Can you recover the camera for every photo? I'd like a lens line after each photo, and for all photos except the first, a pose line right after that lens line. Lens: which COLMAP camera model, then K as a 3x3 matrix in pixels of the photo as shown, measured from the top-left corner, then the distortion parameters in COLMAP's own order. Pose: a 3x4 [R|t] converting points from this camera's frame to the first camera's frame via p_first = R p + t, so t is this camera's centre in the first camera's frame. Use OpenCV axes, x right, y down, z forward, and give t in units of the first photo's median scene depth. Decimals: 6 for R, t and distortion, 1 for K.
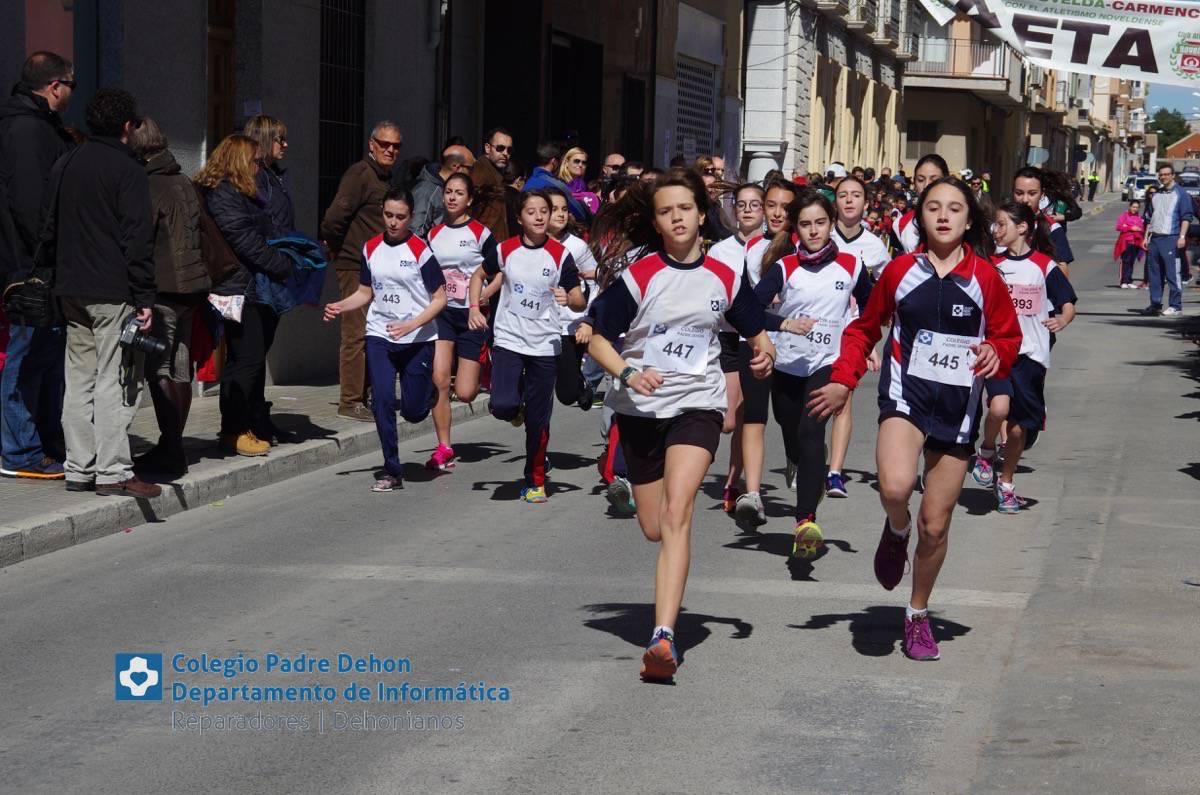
lens RADIAL K [[3440.5, 0, 600.0], [0, 3440.5, 397.5], [0, 0, 1]] dist [0.638475, -0.219264]
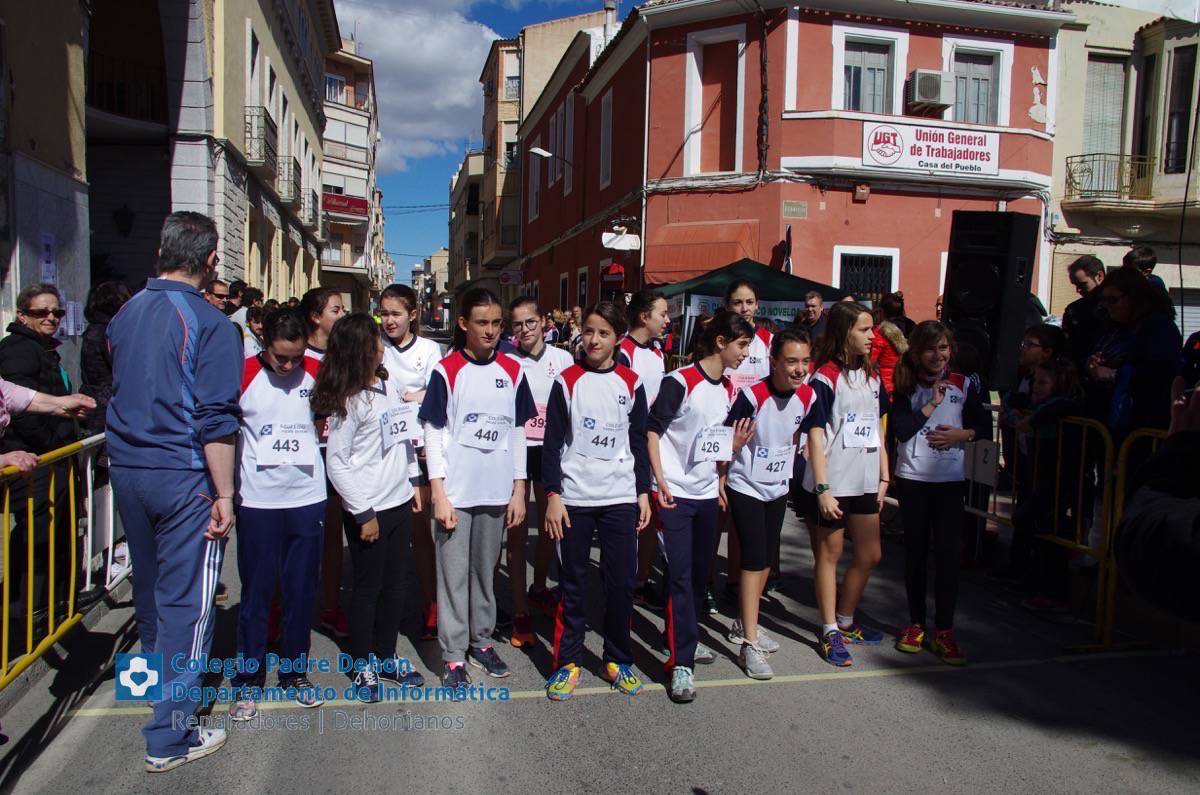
lens RADIAL K [[943.2, 0, 597.5], [0, 943.2, 427.0], [0, 0, 1]] dist [-0.144688, 0.135600]
pose [[0.931136, -0.043301, 0.362092, 0.042894], [0.022934, 0.997913, 0.060362, -0.029348], [-0.363951, -0.047901, 0.930186, 0.501120]]
